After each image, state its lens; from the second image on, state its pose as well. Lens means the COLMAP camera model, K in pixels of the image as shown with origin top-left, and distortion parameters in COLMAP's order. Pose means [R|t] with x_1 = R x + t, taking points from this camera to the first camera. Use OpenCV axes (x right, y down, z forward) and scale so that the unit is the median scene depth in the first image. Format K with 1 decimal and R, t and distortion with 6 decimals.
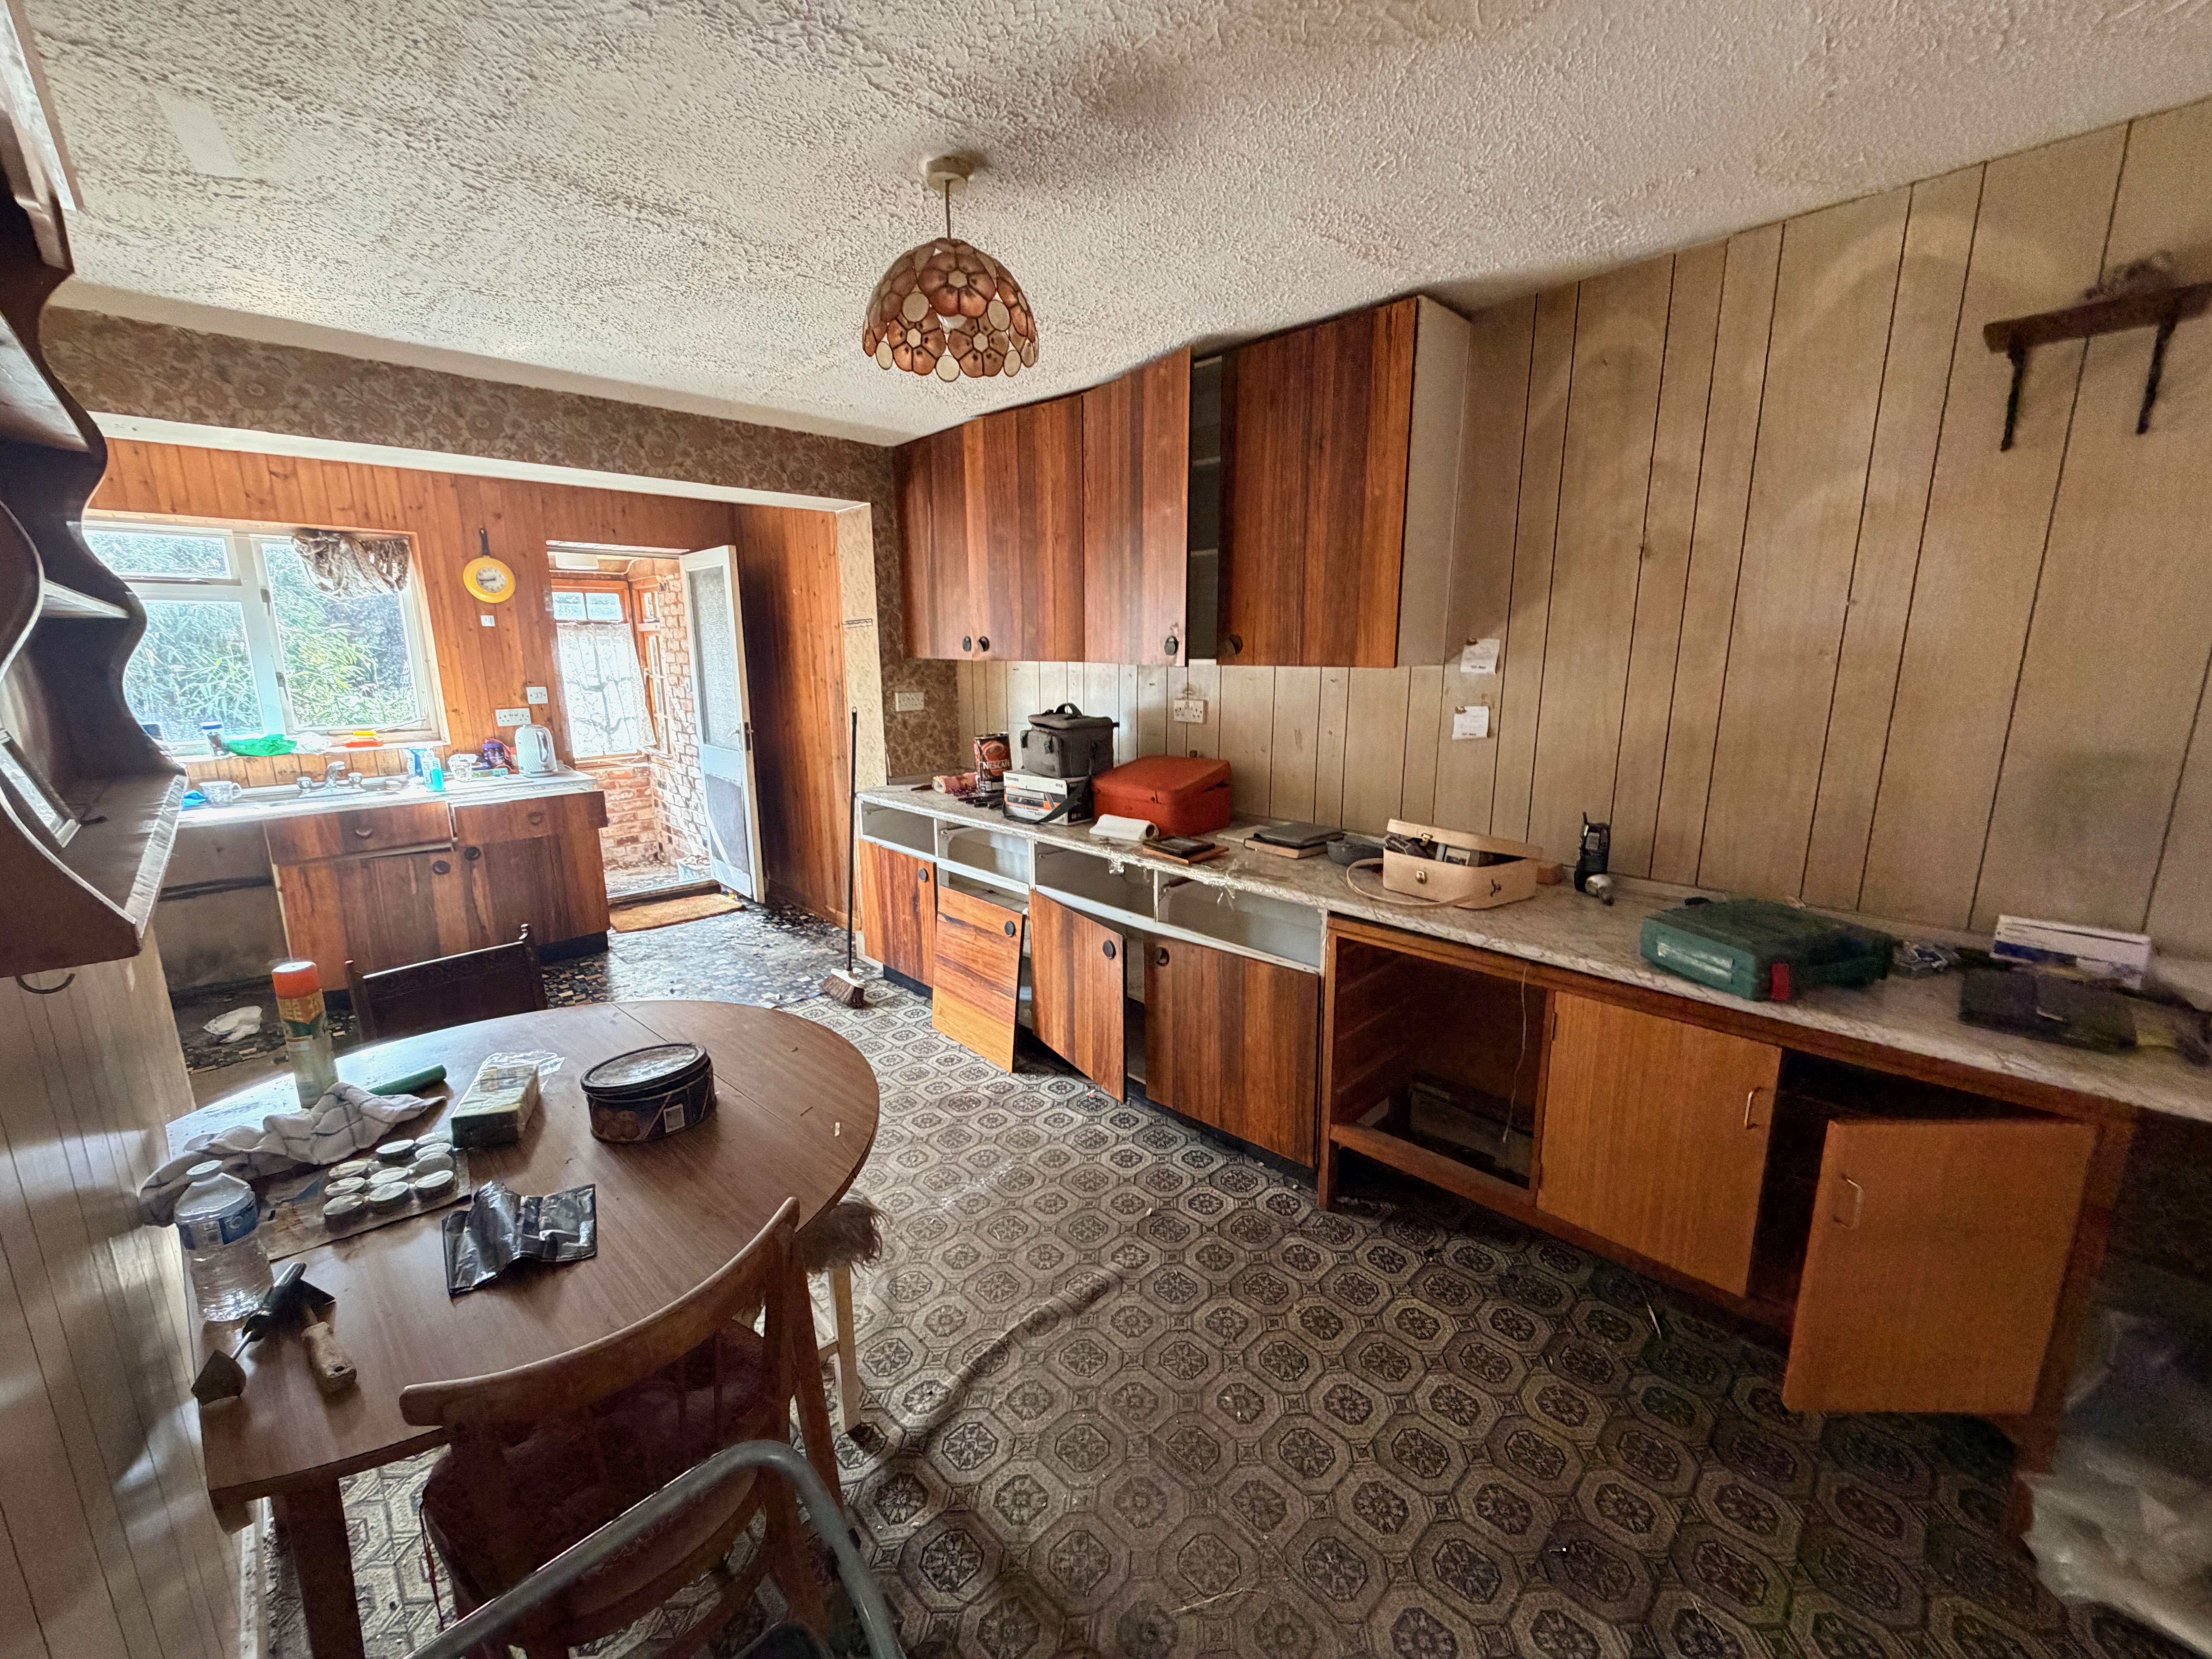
lens RADIAL K [[877.1, 0, 1105.6], [0, 877.1, 828.2], [0, 0, 1]] dist [0.000760, 0.000057]
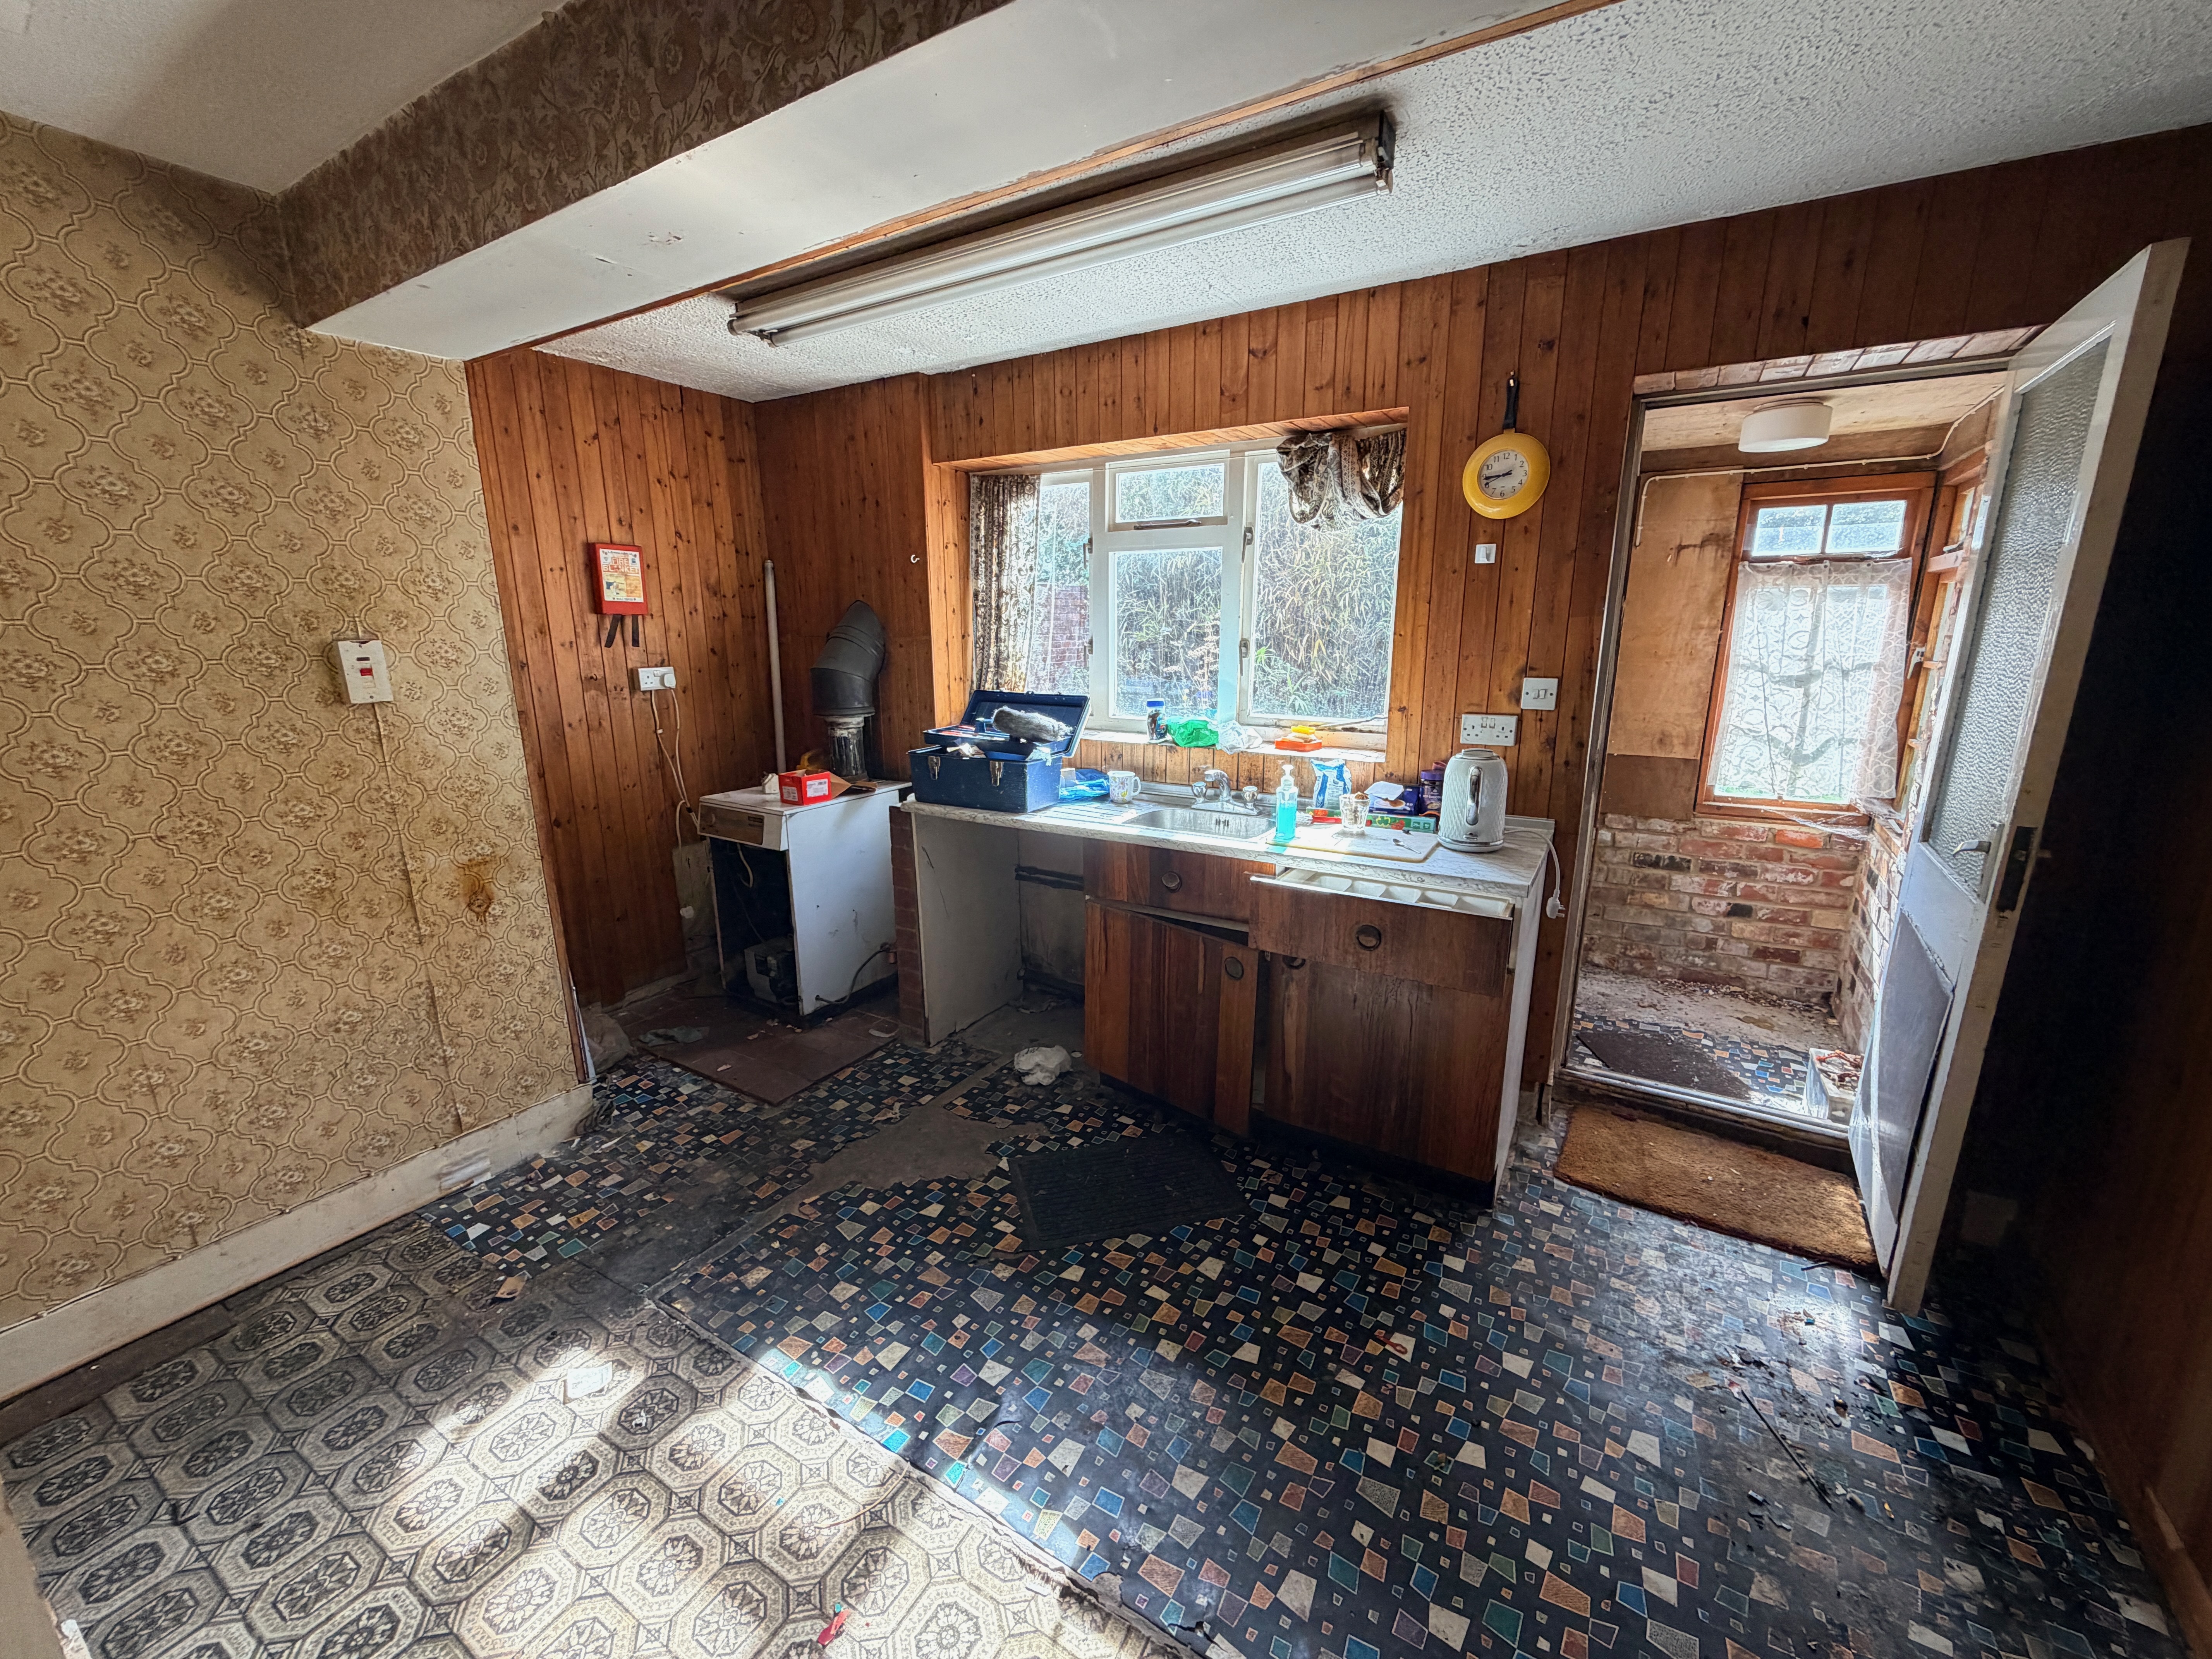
lens RADIAL K [[877.1, 0, 1108.3], [0, 877.1, 822.8], [0, 0, 1]] dist [0.000760, 0.000057]
pose [[0.228600, 0.225251, -0.947103, -0.189980], [-0.196639, 0.963495, 0.181687, -0.121824], [0.953454, 0.144704, 0.264548, 0.624929]]
